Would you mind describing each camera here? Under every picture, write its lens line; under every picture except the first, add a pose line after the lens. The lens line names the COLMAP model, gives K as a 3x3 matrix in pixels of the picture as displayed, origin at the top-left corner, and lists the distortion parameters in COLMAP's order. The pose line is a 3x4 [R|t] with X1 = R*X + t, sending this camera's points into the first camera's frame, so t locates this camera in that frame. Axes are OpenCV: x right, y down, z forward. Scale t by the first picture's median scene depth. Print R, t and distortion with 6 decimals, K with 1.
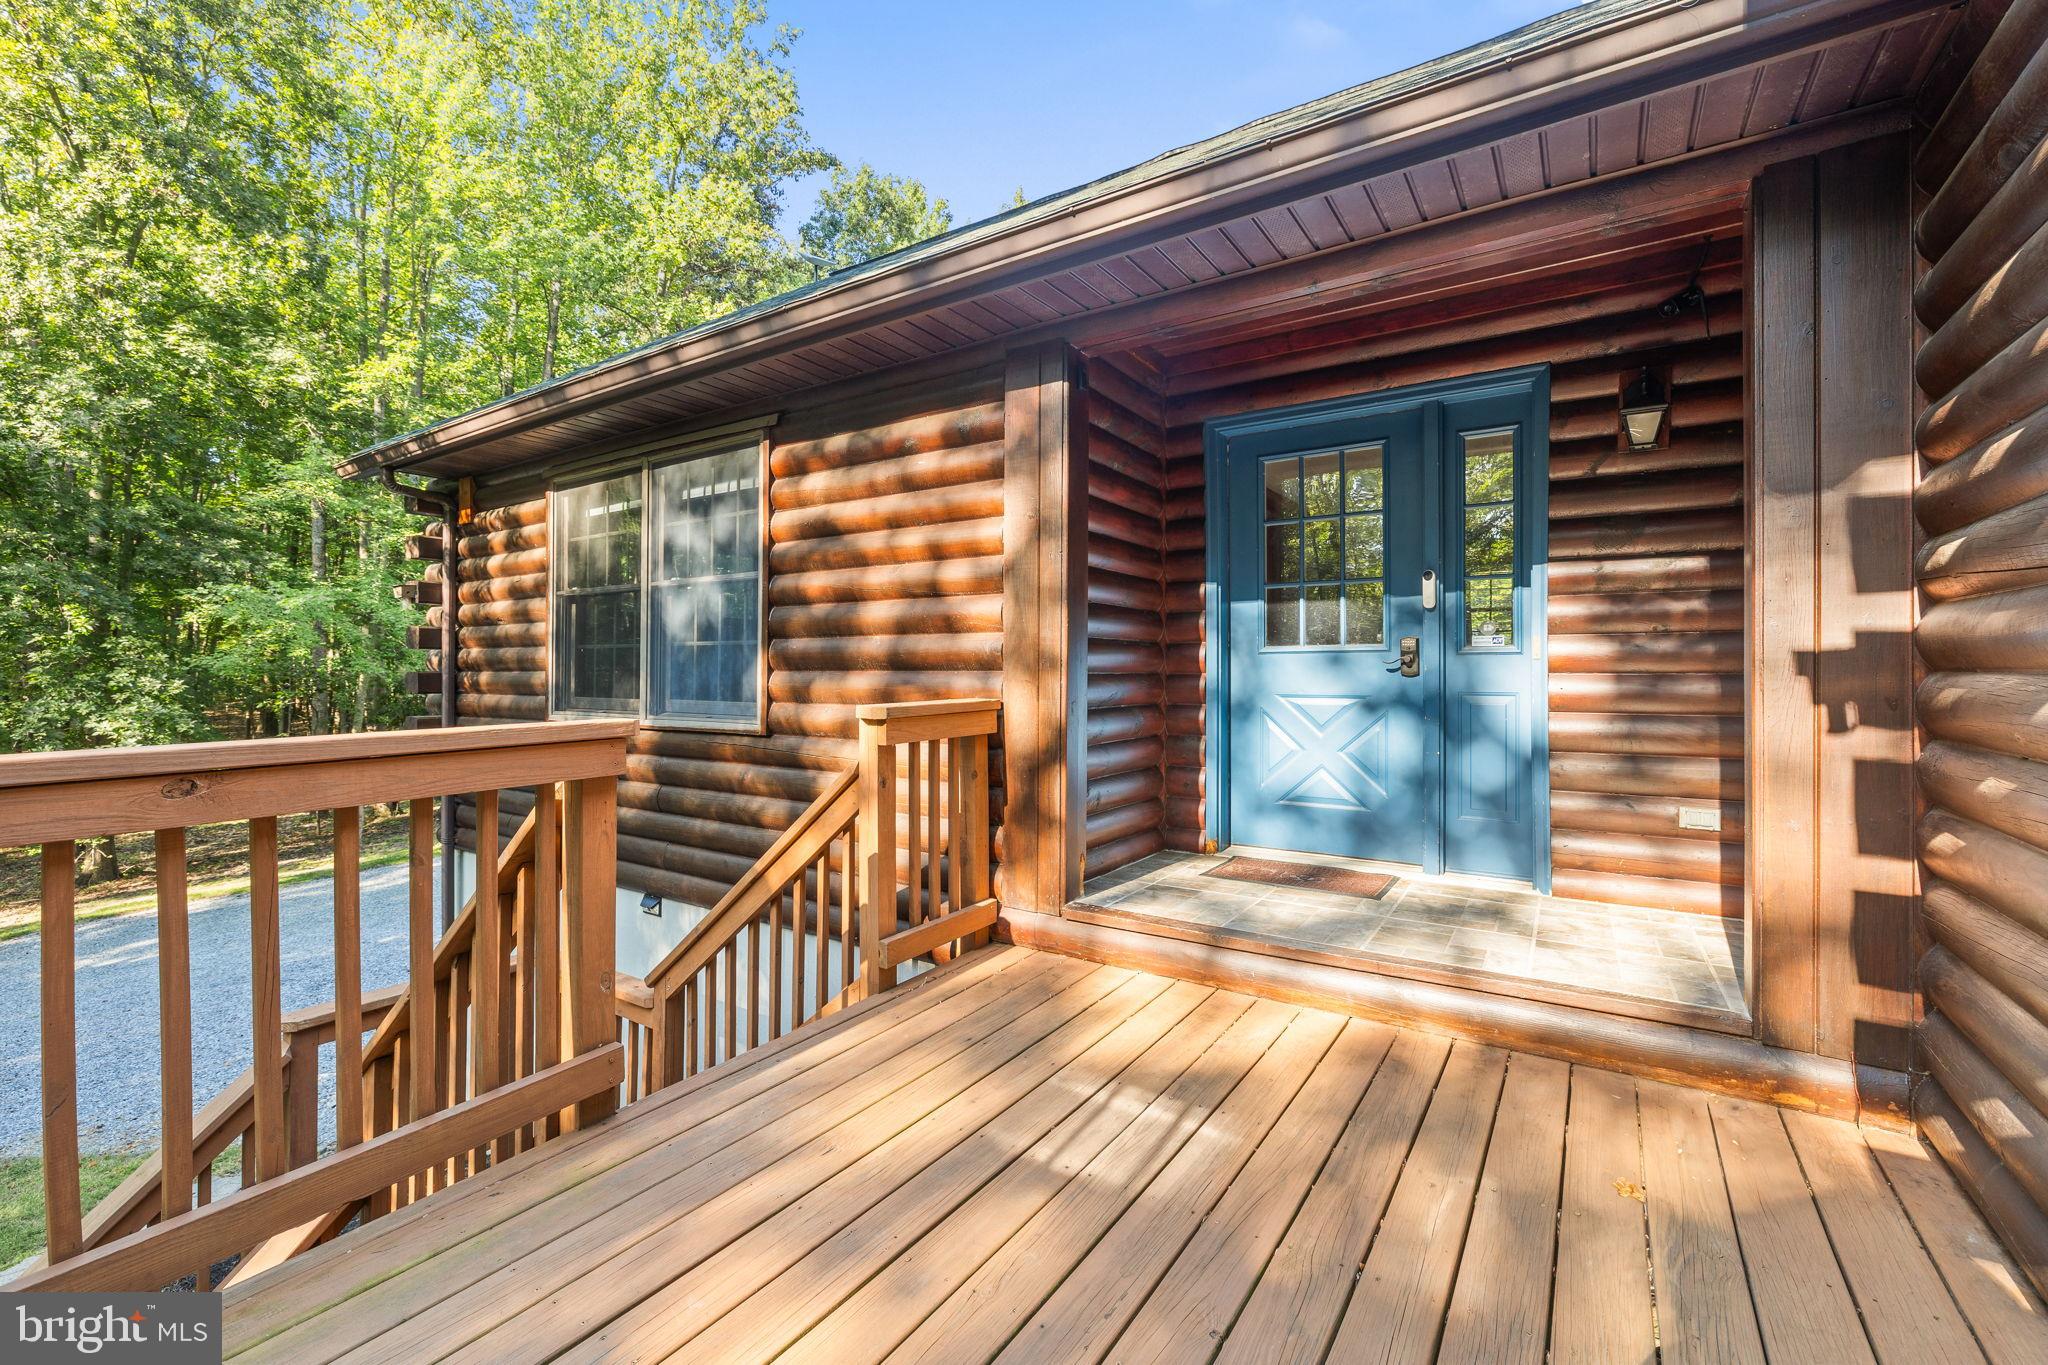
lens RADIAL K [[861.2, 0, 1029.0], [0, 861.2, 674.6], [0, 0, 1]] dist [0.003020, 0.000245]
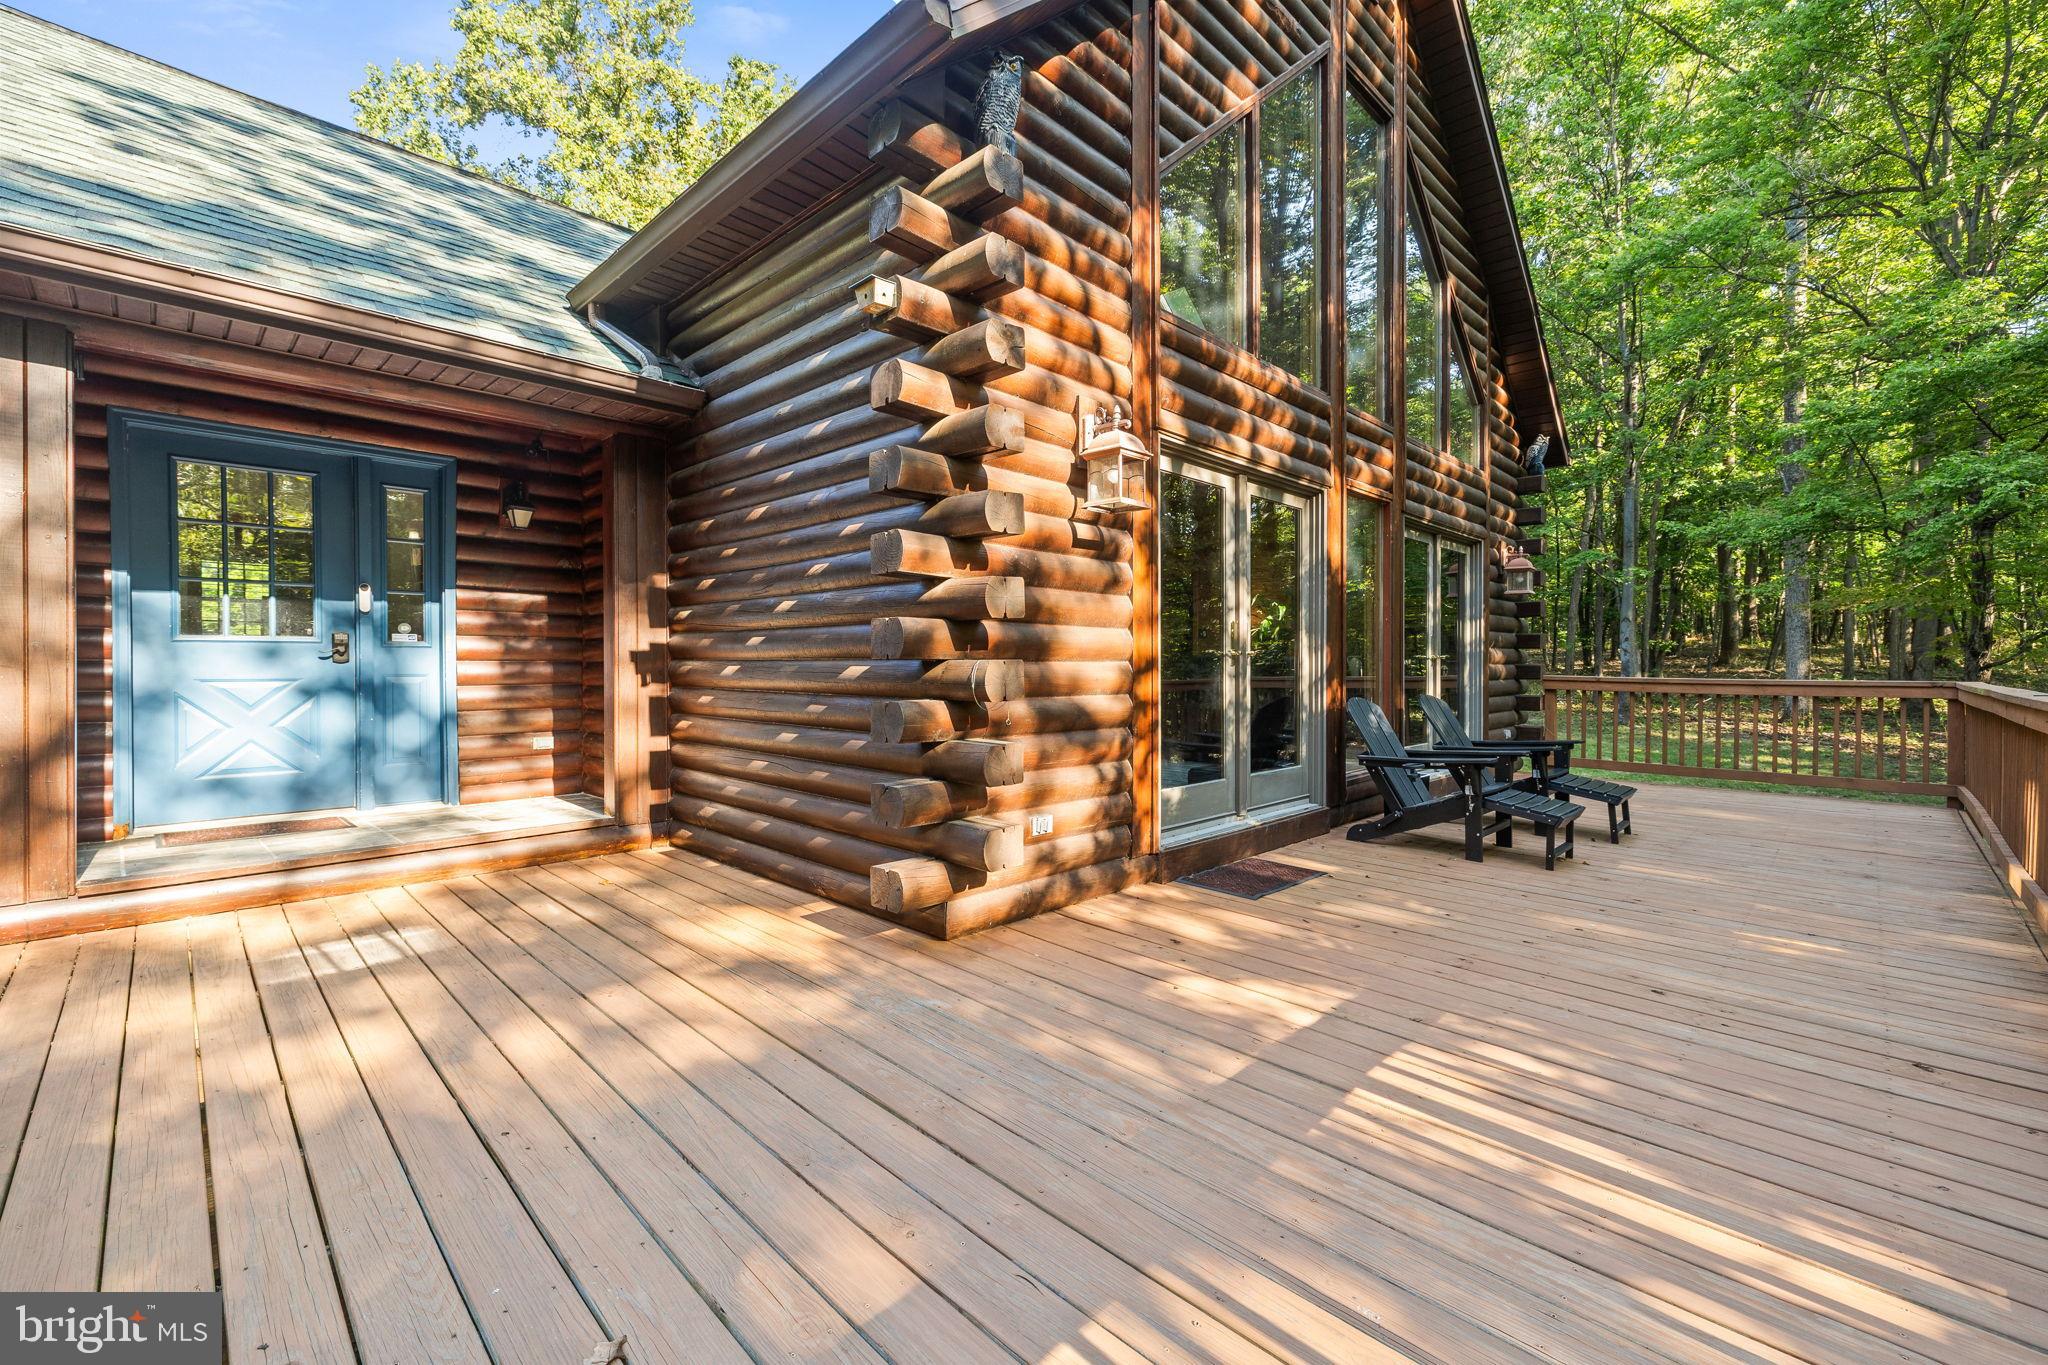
lens RADIAL K [[861.2, 0, 1025.6], [0, 861.2, 673.6], [0, 0, 1]] dist [0.003020, 0.000245]
pose [[0.194186, -0.010584, 0.980908, -0.757420], [0.001853, 0.999944, 0.010422, 0.007358], [-0.980963, -0.000206, 0.194195, -0.308965]]
